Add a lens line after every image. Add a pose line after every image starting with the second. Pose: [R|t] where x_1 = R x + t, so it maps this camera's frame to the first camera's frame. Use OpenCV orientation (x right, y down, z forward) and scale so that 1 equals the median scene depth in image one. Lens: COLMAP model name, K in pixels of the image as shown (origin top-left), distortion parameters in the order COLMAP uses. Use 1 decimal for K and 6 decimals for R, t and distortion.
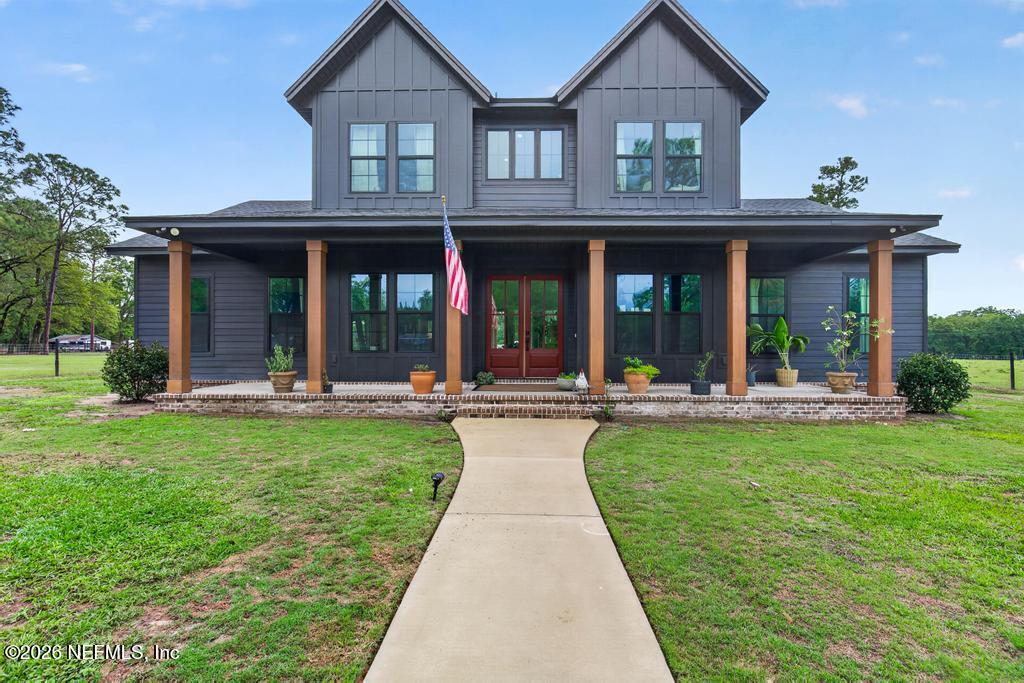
lens RADIAL K [[435.9, 0, 526.0], [0, 435.9, 343.2], [0, 0, 1]] dist [-0.000512, 0.000140]
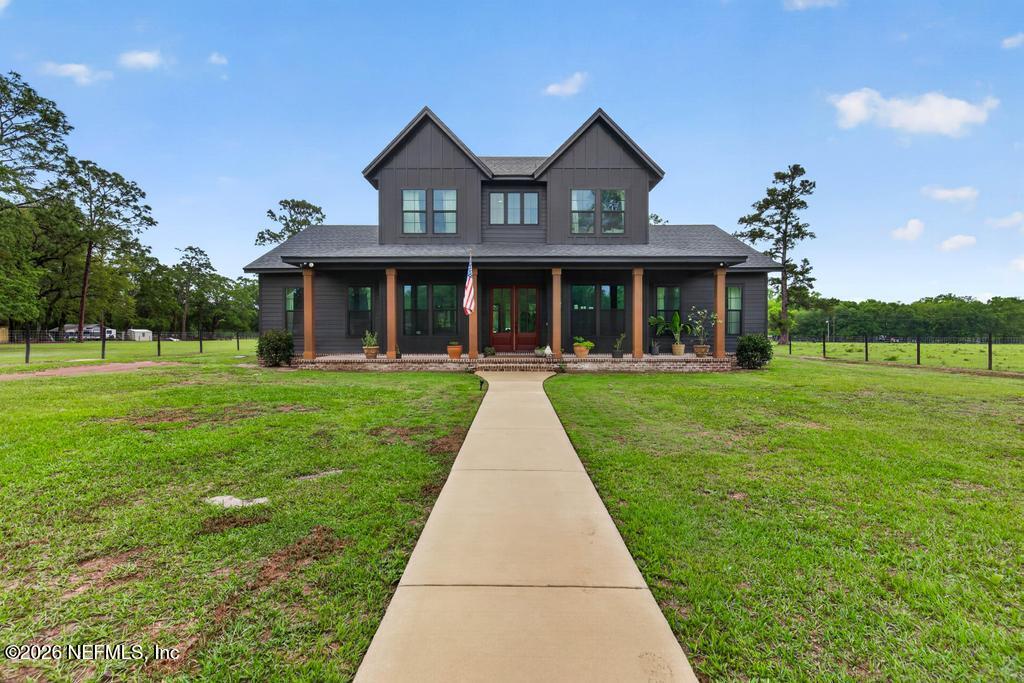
lens RADIAL K [[440.6, 0, 524.4], [0, 440.6, 335.3], [0, 0, 1]] dist [-0.003639, -0.000332]
pose [[0.999677, -0.004619, 0.024993, -0.007335], [0.004330, 0.999923, 0.011628, 0.004375], [-0.025045, -0.011516, 0.999620, -0.606786]]
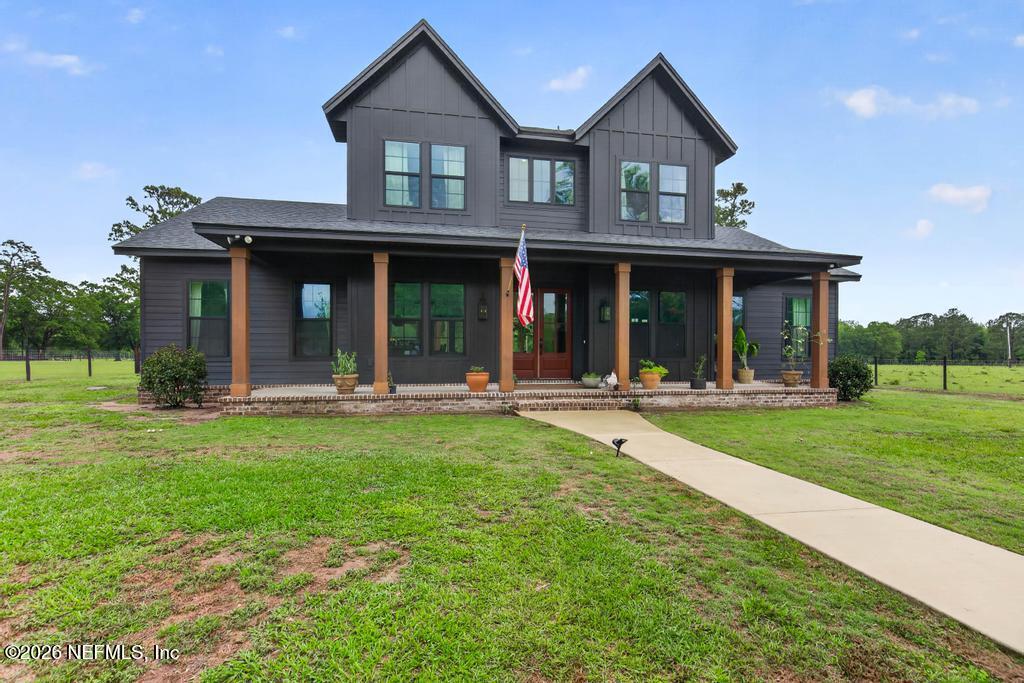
lens RADIAL K [[457.7, 0, 511.6], [0, 457.7, 354.1], [0, 0, 1]] dist [0.001122, 0.000455]
pose [[0.979029, -0.000919, 0.203717, -0.331513], [-0.000964, 0.999958, 0.009147, 0.003868], [-0.203717, -0.009152, 0.978987, -0.153164]]
